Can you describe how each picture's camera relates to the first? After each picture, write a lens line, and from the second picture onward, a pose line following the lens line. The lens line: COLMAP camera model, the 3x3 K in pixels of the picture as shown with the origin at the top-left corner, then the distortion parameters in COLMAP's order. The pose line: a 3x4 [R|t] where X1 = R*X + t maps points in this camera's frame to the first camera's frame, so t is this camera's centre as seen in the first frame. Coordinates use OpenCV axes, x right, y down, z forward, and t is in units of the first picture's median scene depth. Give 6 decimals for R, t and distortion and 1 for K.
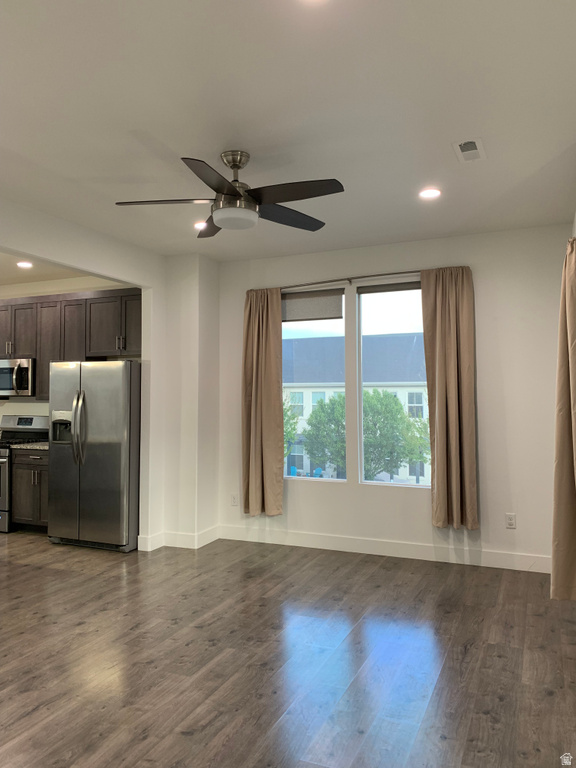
lens RADIAL K [[590.0, 0, 284.3], [0, 590.0, 379.6], [0, 0, 1]] dist [0.003646, -0.000967]
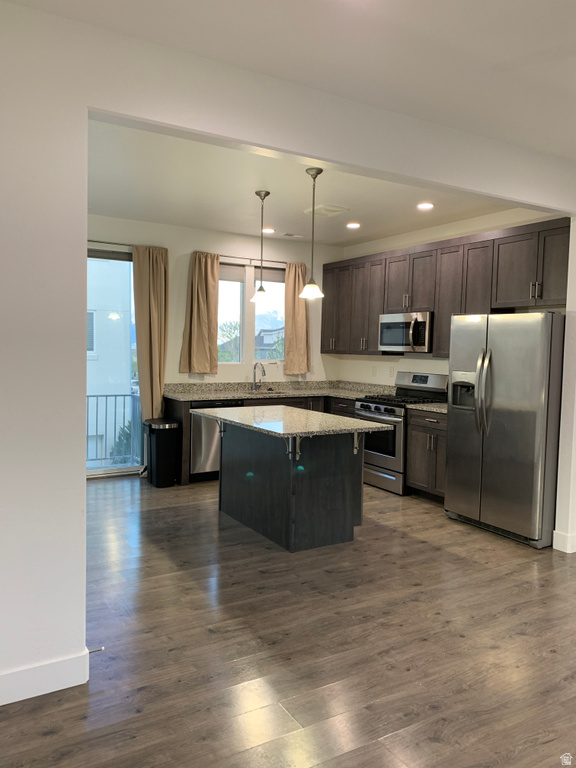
lens RADIAL K [[586.5, 0, 287.7], [0, 586.5, 378.7], [0, 0, 1]] dist [0.095746, -0.176312]
pose [[0.815189, 0.051201, -0.576928, -0.080649], [-0.006582, 0.996840, 0.079167, -0.003337], [0.579158, -0.060739, 0.812950, 0.133907]]
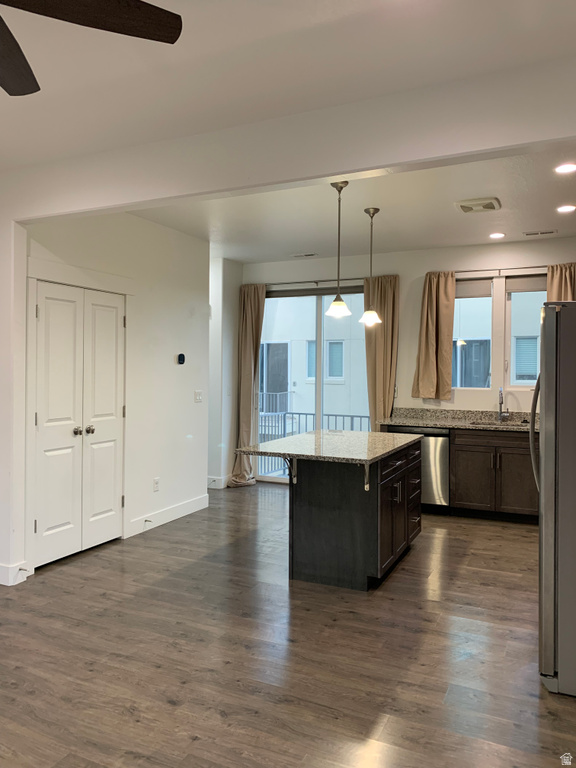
lens RADIAL K [[590.0, 0, 284.3], [0, 590.0, 379.6], [0, 0, 1]] dist [0.003646, -0.000967]
pose [[-0.027038, 0.023444, -0.999359, 0.209099], [0.020609, 0.999526, 0.022890, 0.012157], [0.999422, -0.019977, -0.027508, 0.715748]]
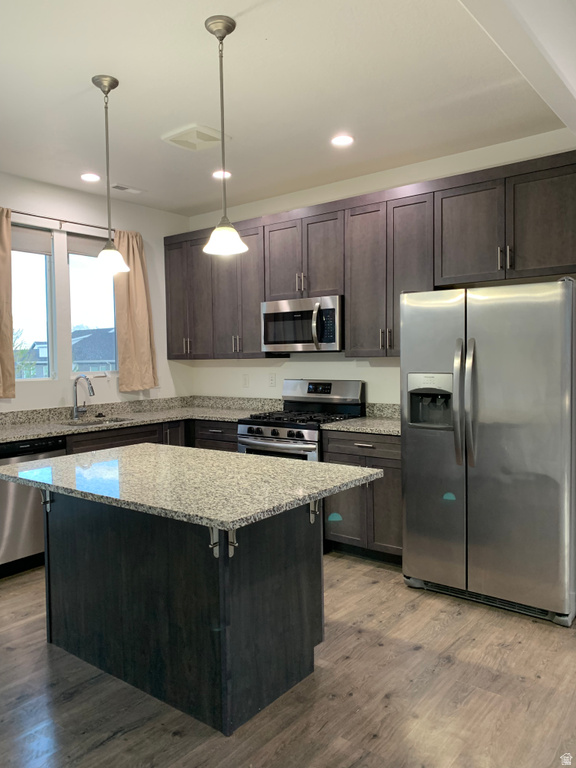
lens RADIAL K [[586.5, 0, 287.7], [0, 586.5, 378.7], [0, 0, 1]] dist [0.095746, -0.176312]
pose [[0.967044, -0.004047, -0.254578, -0.342536], [0.021356, 0.997640, 0.065261, 0.015358], [0.253713, -0.068547, 0.964848, 0.366457]]
